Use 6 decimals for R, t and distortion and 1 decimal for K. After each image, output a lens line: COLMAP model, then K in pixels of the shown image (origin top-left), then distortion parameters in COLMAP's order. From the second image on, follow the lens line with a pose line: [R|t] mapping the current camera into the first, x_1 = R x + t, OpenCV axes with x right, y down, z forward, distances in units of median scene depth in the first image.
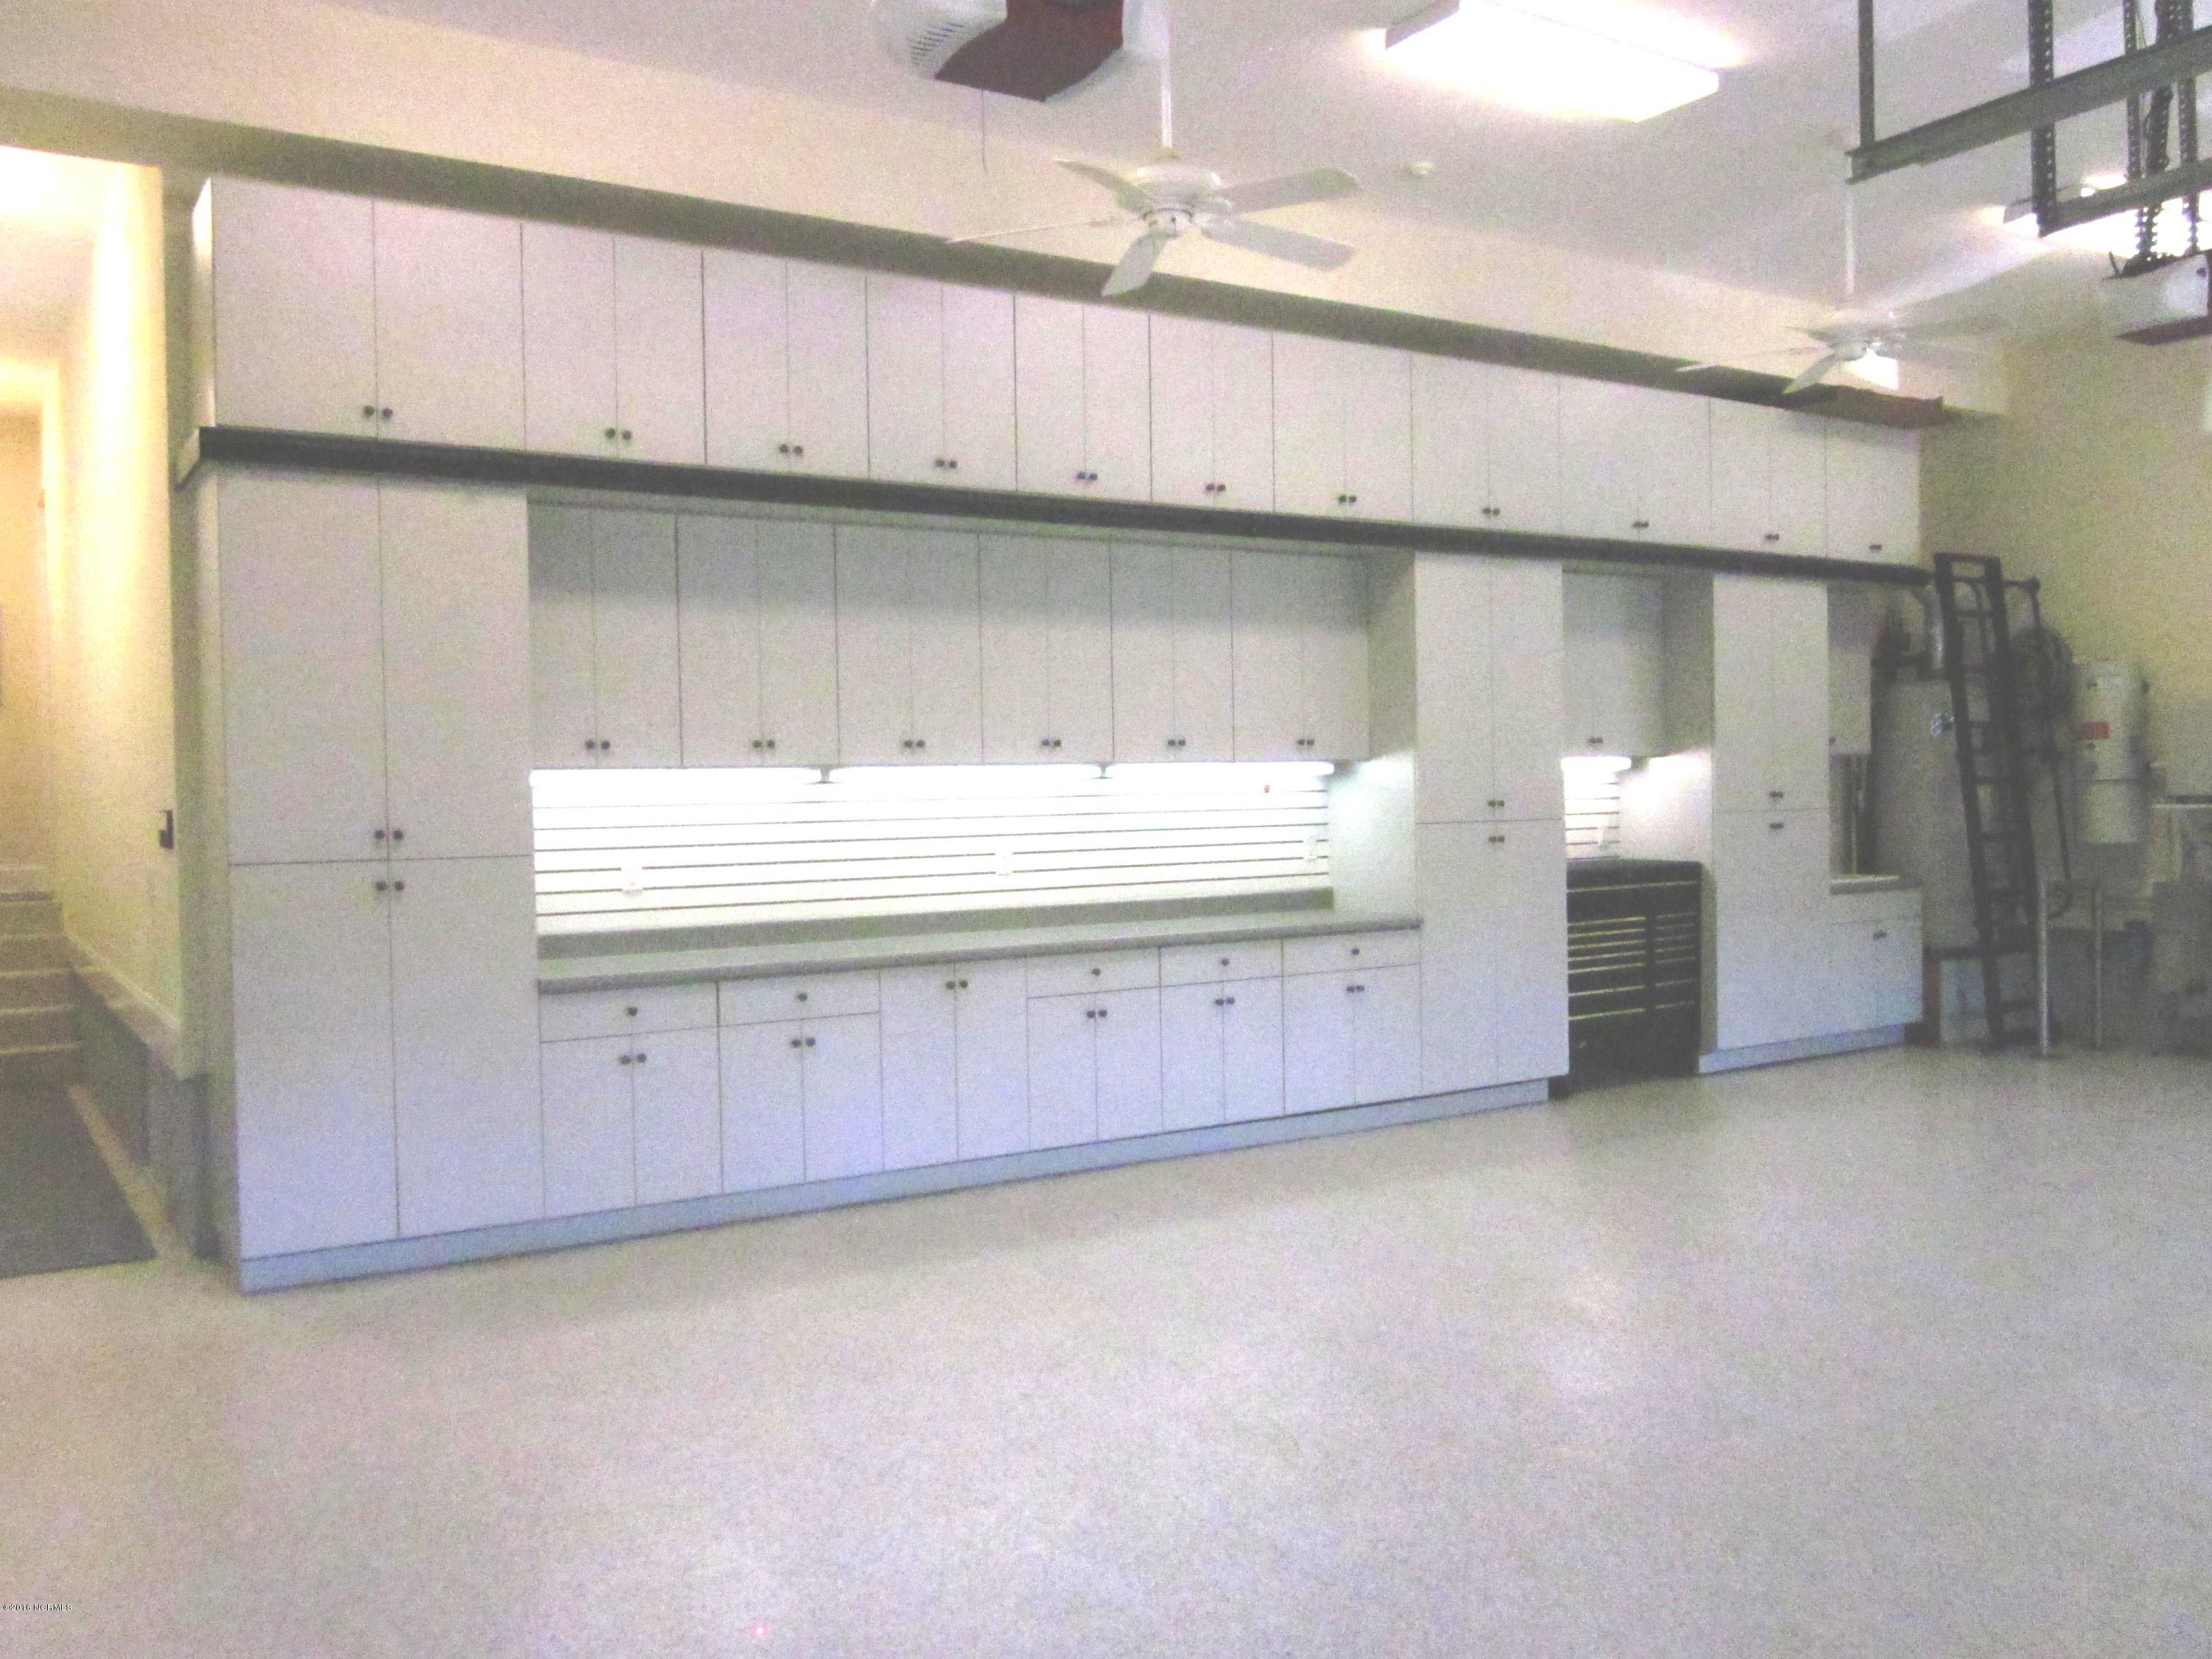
lens RADIAL K [[1850.7, 0, 1107.0], [0, 1850.7, 844.9], [0, 0, 1]] dist [0.005229, -0.059463]
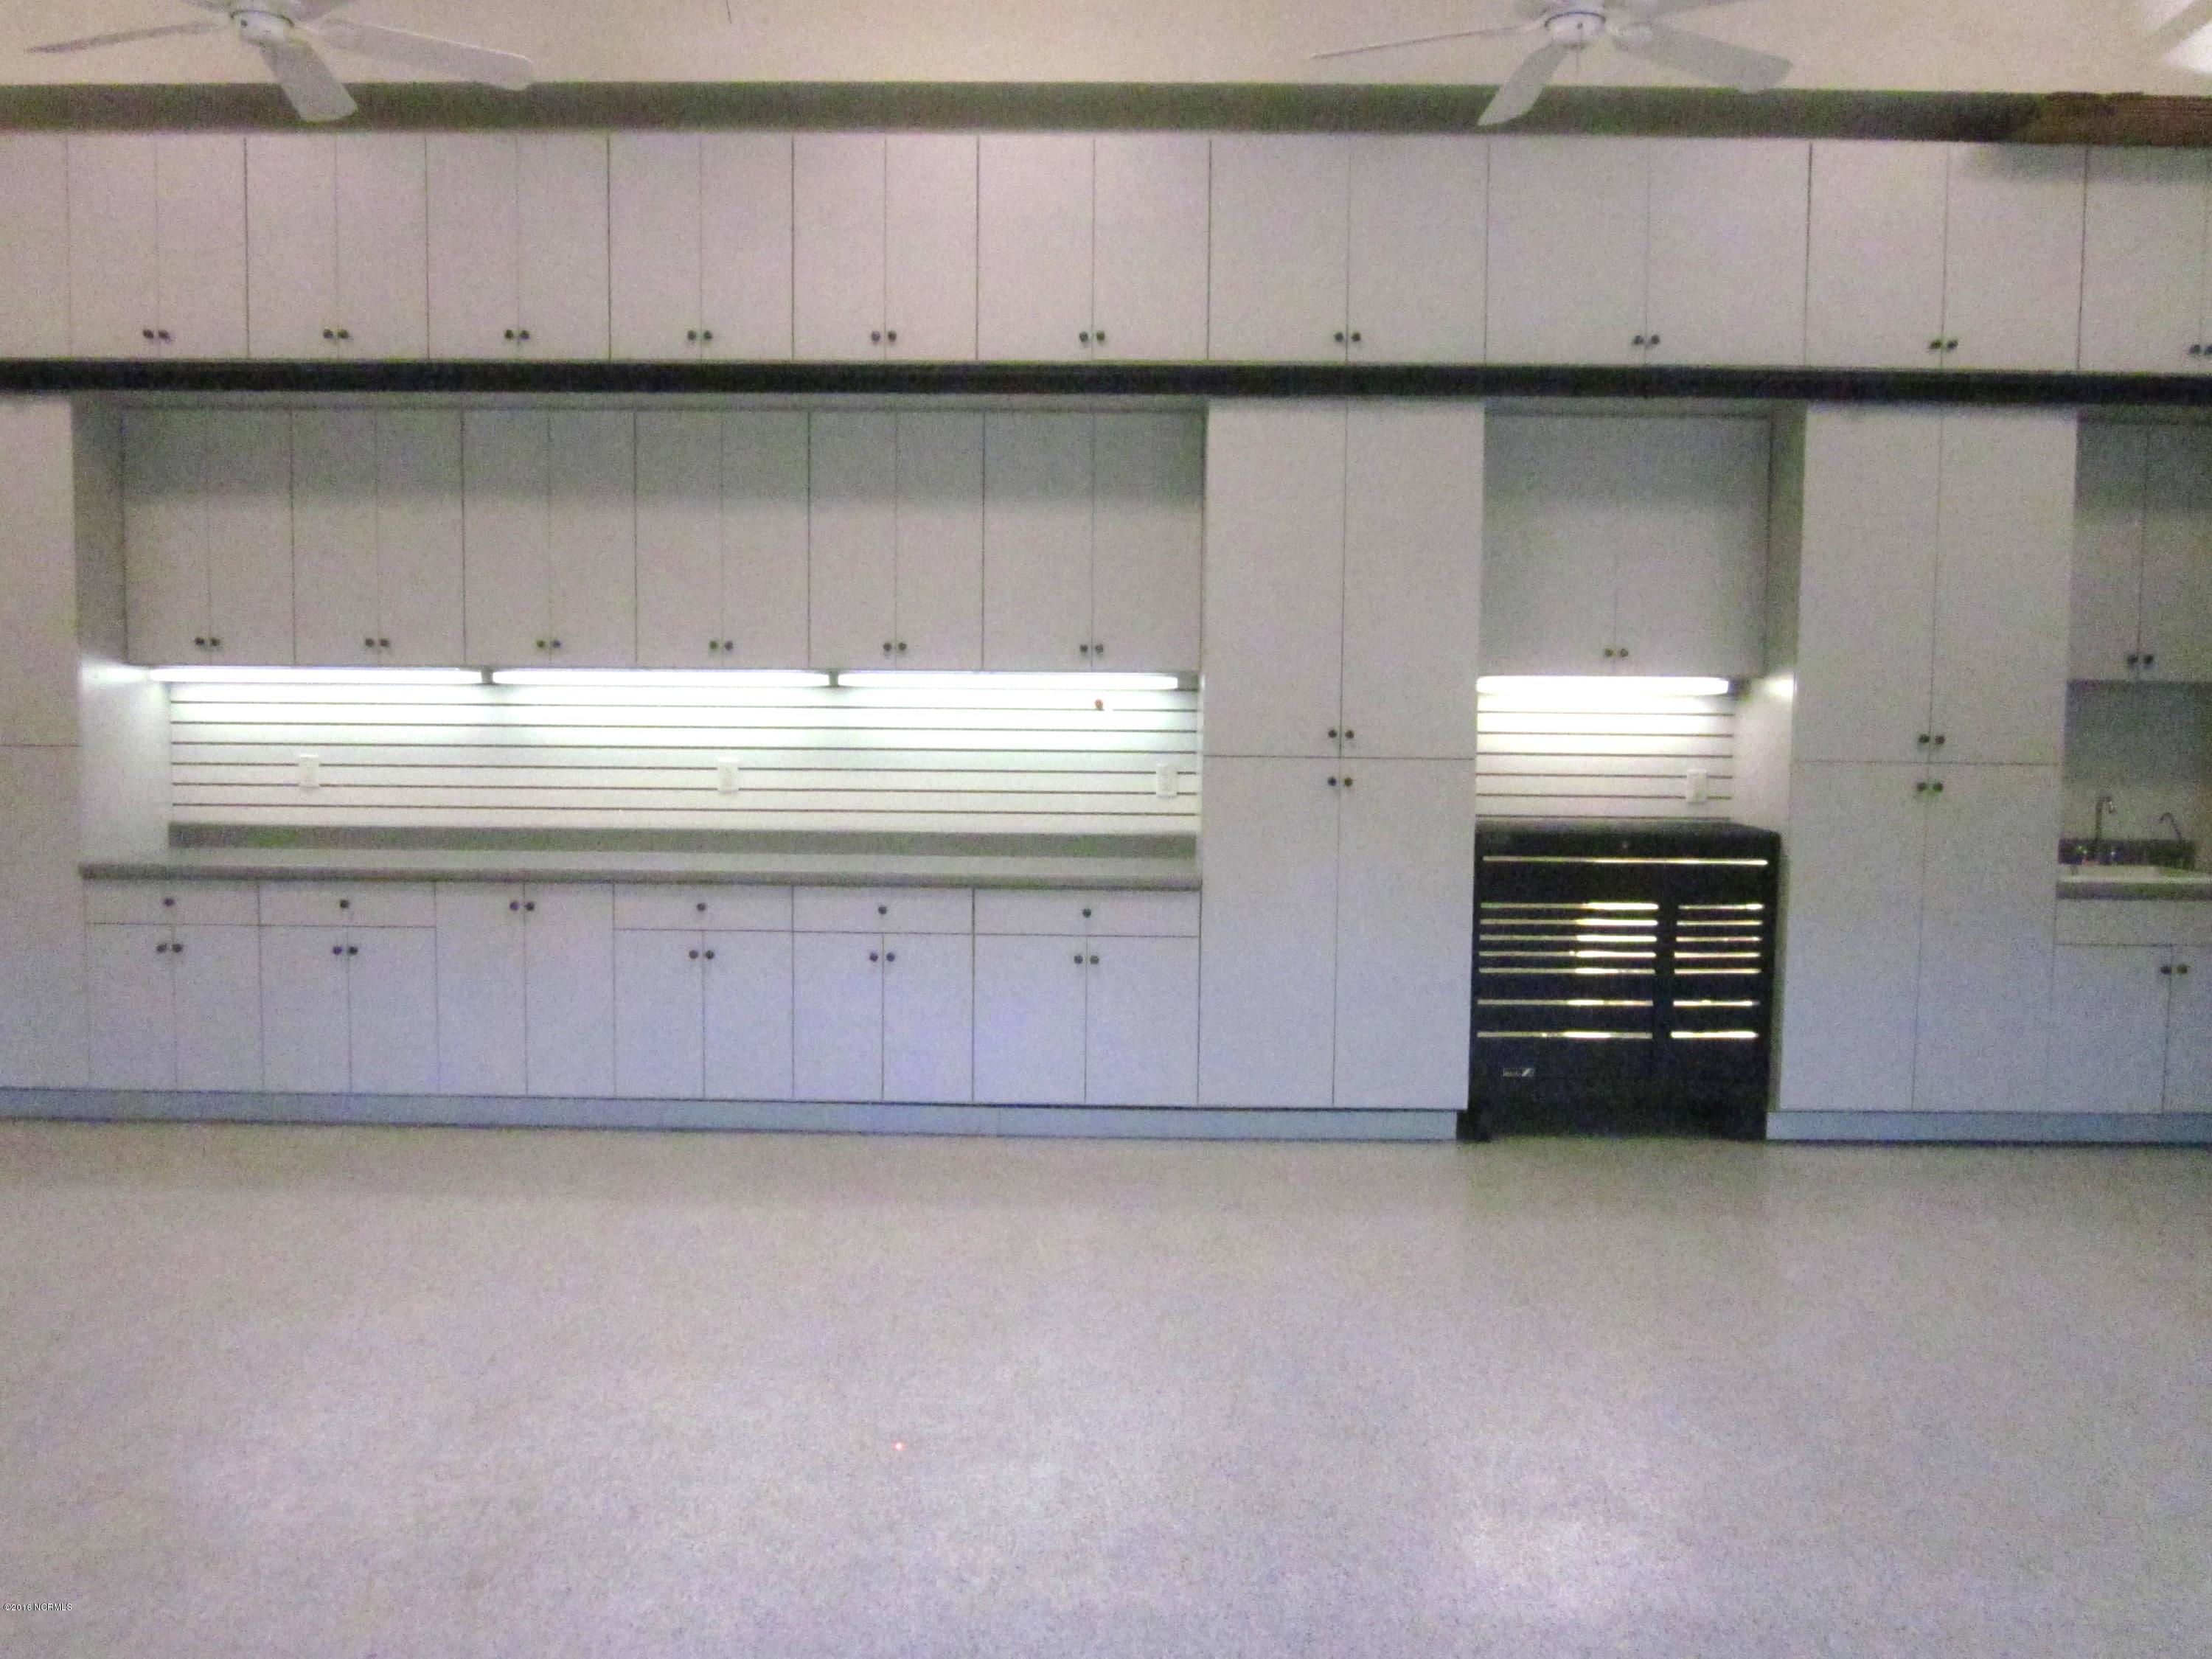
lens RADIAL K [[1799.9, 0, 1106.0], [0, 1799.9, 829.5], [0, 0, 1]] dist [-0.017829, -0.012108]
pose [[0.829026, 0.066726, -0.555215, 0.521756], [-0.042227, 0.997491, 0.056826, -0.020596], [0.557614, -0.023665, 0.829763, 0.336538]]
